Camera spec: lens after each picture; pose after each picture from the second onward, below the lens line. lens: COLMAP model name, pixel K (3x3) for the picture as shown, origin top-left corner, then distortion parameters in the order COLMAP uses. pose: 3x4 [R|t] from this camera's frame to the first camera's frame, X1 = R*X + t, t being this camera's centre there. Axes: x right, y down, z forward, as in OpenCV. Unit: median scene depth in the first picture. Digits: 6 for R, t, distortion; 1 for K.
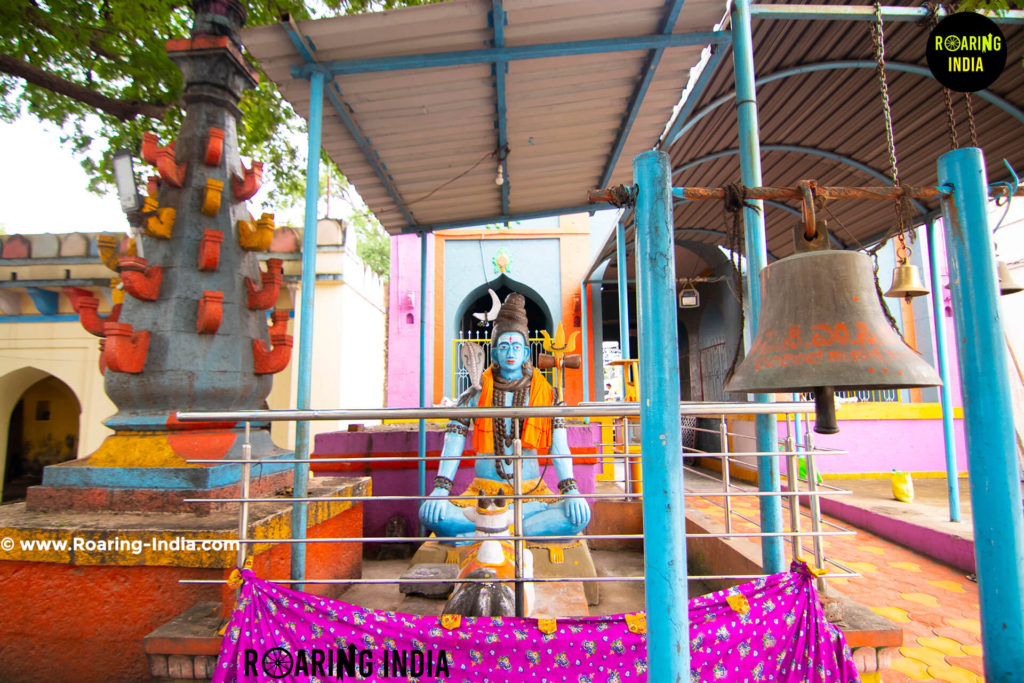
lens RADIAL K [[709.6, 0, 505.2], [0, 709.6, 338.3], [0, 0, 1]] dist [0.007926, -0.029574]
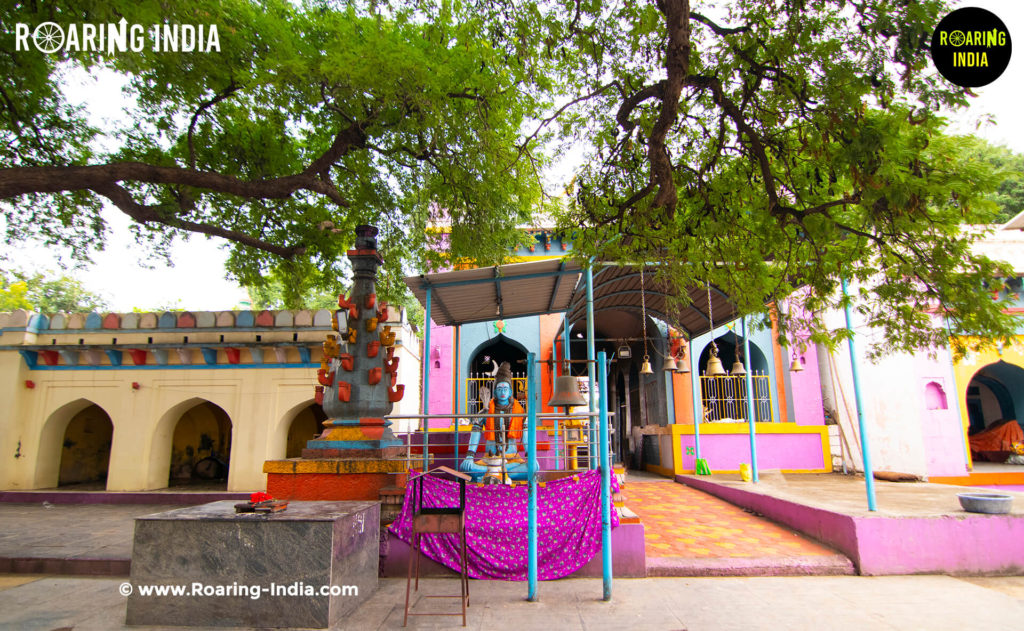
lens RADIAL K [[862.1, 0, 512.0], [0, 862.1, 315.5], [0, 0, 1]] dist [0.038966, -0.000254]
pose [[0.999971, 0.002386, 0.007247, 0.014871], [-0.002016, 0.998711, -0.050711, -0.073133], [-0.007359, 0.050695, 0.998687, -1.493369]]
